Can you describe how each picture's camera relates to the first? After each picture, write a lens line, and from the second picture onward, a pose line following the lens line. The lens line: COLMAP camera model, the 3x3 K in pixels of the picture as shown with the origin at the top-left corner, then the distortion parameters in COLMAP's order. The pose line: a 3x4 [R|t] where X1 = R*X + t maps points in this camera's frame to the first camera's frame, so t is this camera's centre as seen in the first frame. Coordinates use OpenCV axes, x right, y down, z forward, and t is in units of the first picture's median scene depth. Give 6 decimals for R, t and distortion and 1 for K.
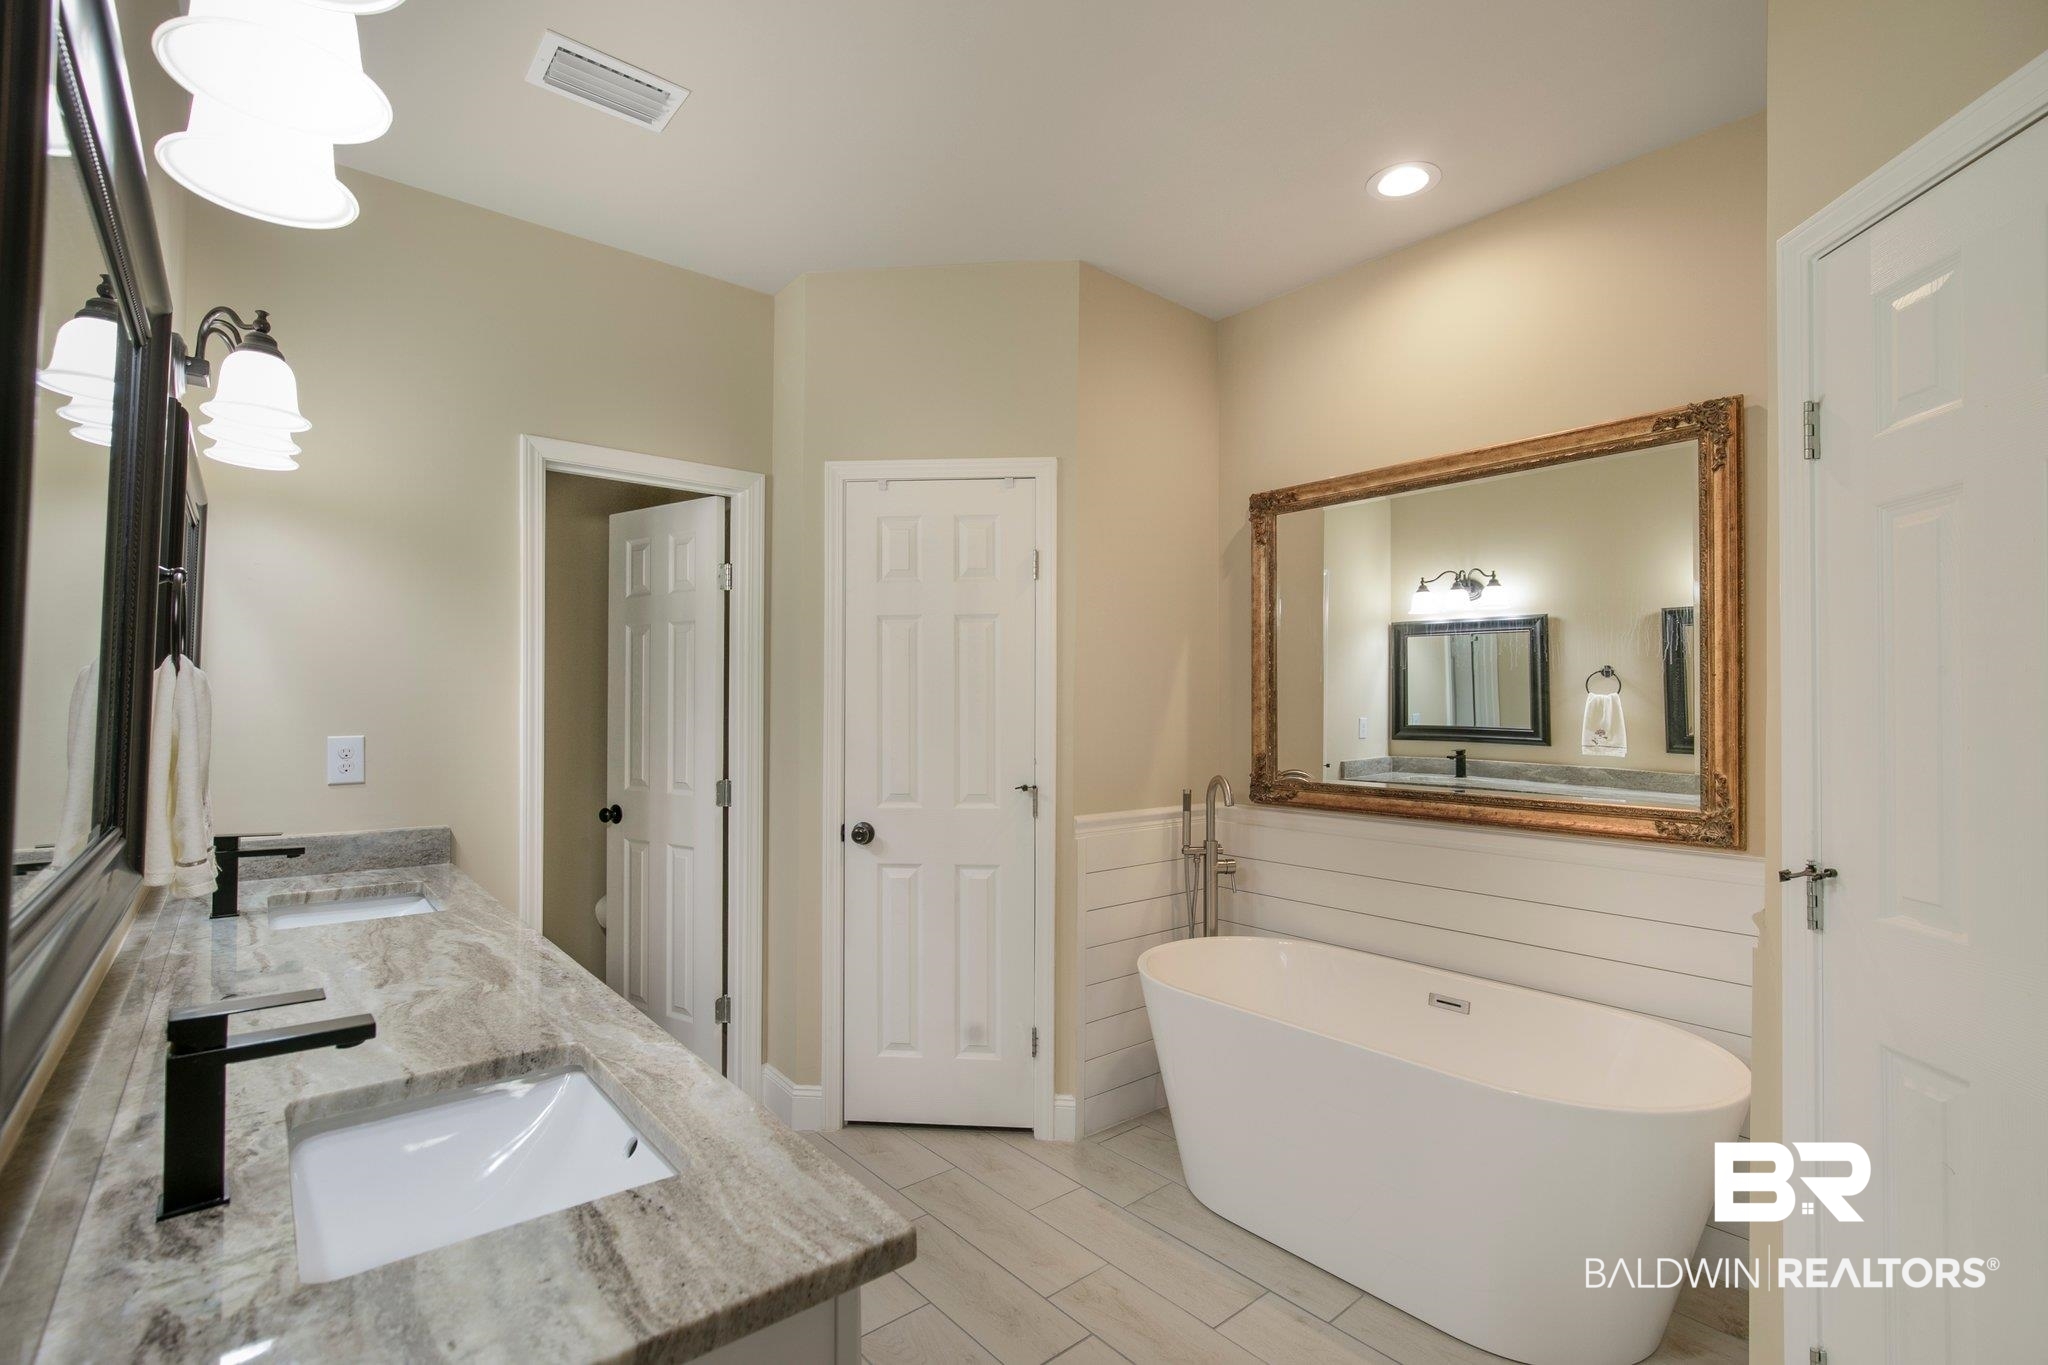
lens RADIAL K [[932.7, 0, 1011.3], [0, 932.7, 699.9], [0, 0, 1]] dist [-0.023037, 0.000722]
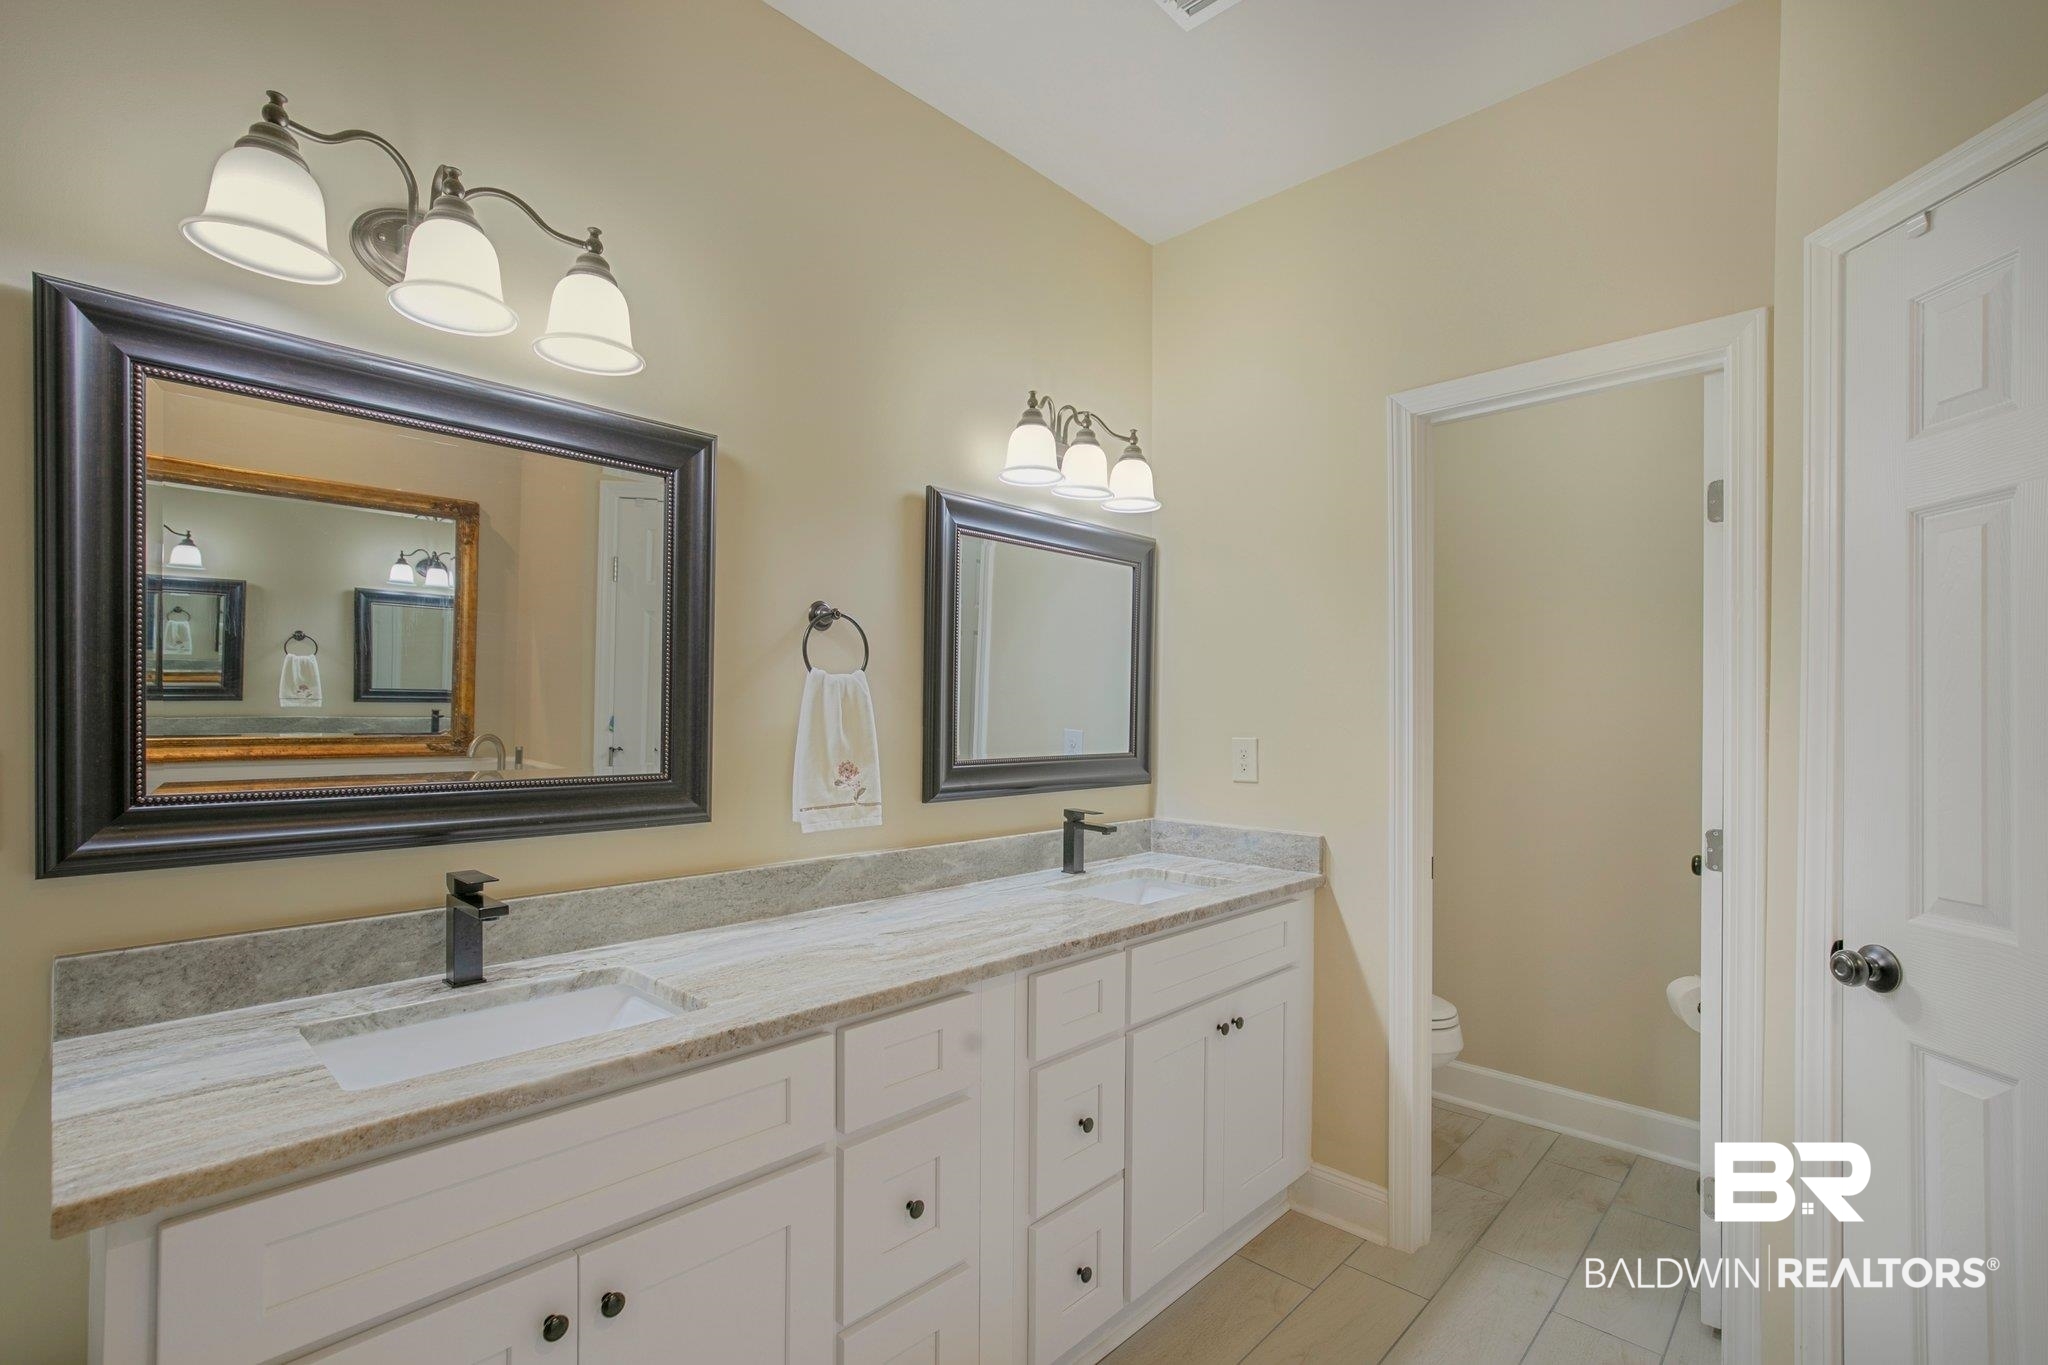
lens RADIAL K [[919.5, 0, 1019.8], [0, 919.5, 722.1], [0, 0, 1]] dist [0.001083, 0.000511]
pose [[0.117929, 0.005075, -0.993009, 0.532496], [-0.000220, 0.999987, 0.005084, 0.025761], [0.993022, -0.000381, 0.117929, 1.020642]]
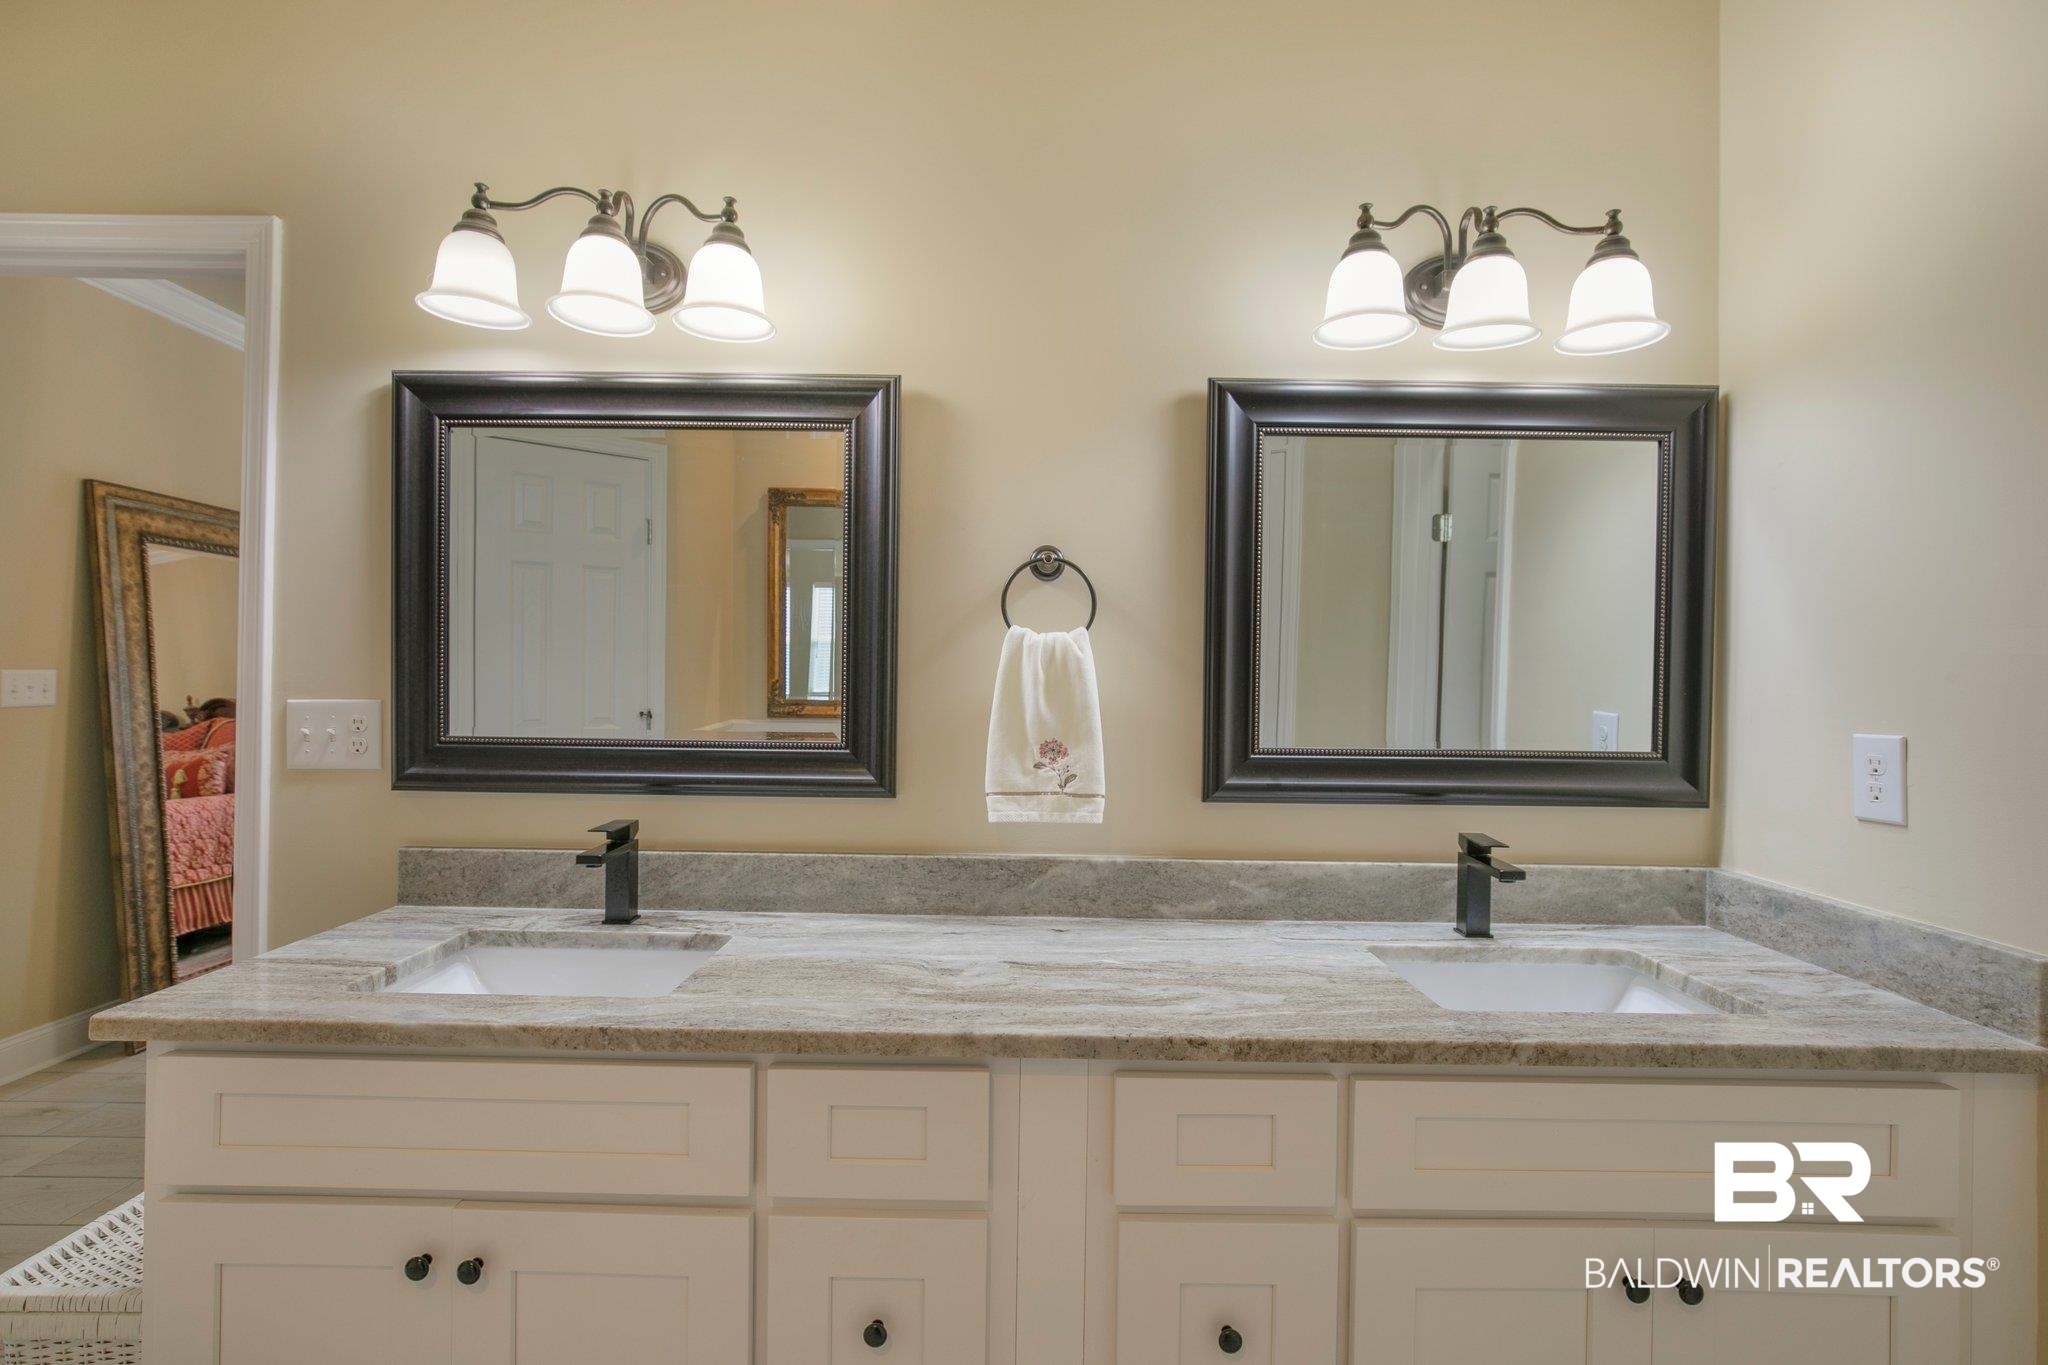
lens RADIAL K [[940.8, 0, 1024.0], [0, 940.8, 682.5], [0, 0, 1]] dist [-0.005882, -0.000334]
pose [[-0.634103, -0.011512, -0.773163, 0.054155], [-0.012207, 0.999914, -0.004877, 0.028079], [0.773152, 0.006345, -0.634189, 1.603221]]
